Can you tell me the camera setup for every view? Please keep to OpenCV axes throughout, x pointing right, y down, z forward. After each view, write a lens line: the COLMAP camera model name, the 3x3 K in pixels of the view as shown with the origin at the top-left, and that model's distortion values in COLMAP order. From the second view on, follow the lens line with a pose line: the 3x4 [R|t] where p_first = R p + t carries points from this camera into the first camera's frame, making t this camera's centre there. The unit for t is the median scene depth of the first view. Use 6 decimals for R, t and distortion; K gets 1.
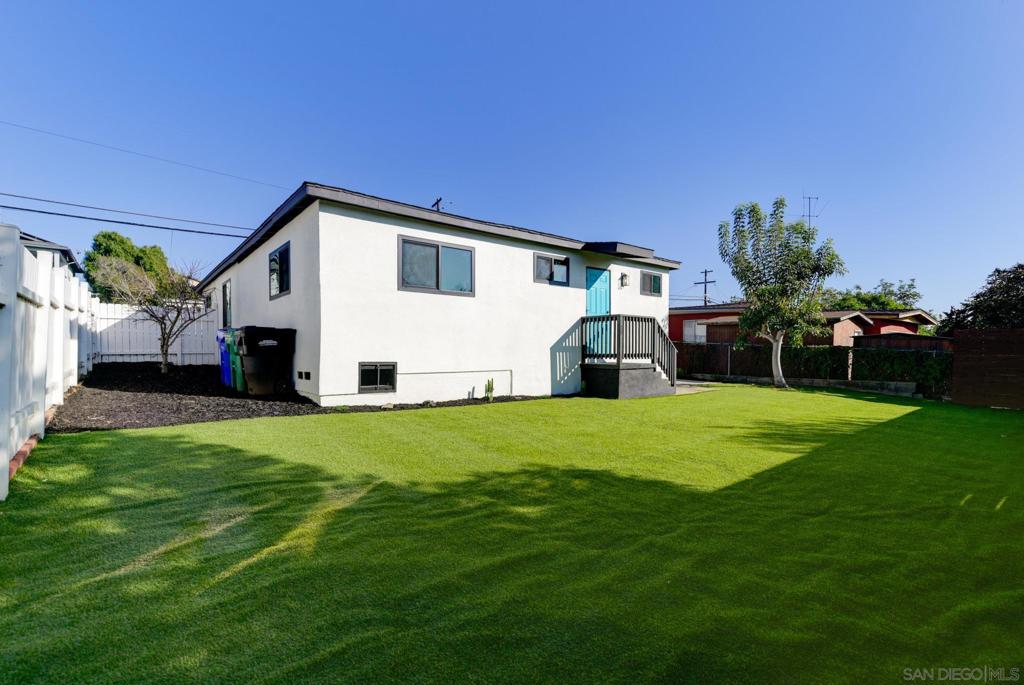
lens RADIAL K [[454.4, 0, 512.0], [0, 454.4, 342.5], [0, 0, 1]] dist [0.001437, -0.000023]
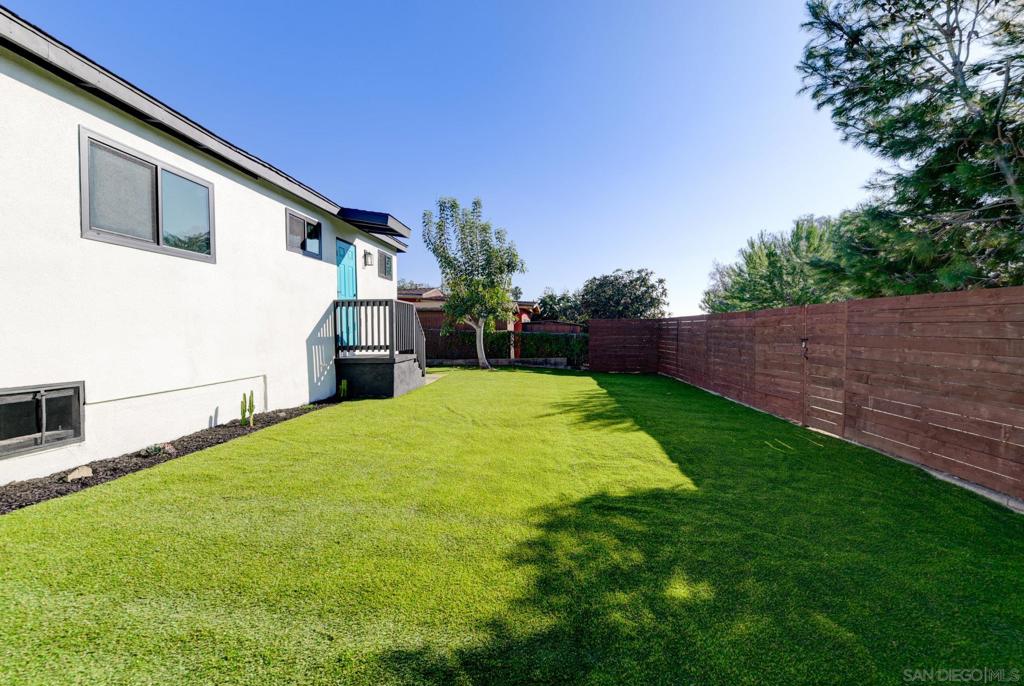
lens RADIAL K [[450.3, 0, 511.4], [0, 450.3, 332.2], [0, 0, 1]] dist [0.000926, -0.000308]
pose [[0.689079, -0.015064, 0.724530, -0.216132], [0.003071, 0.999836, 0.017867, -0.013224], [-0.724680, -0.010087, 0.689012, 0.239957]]
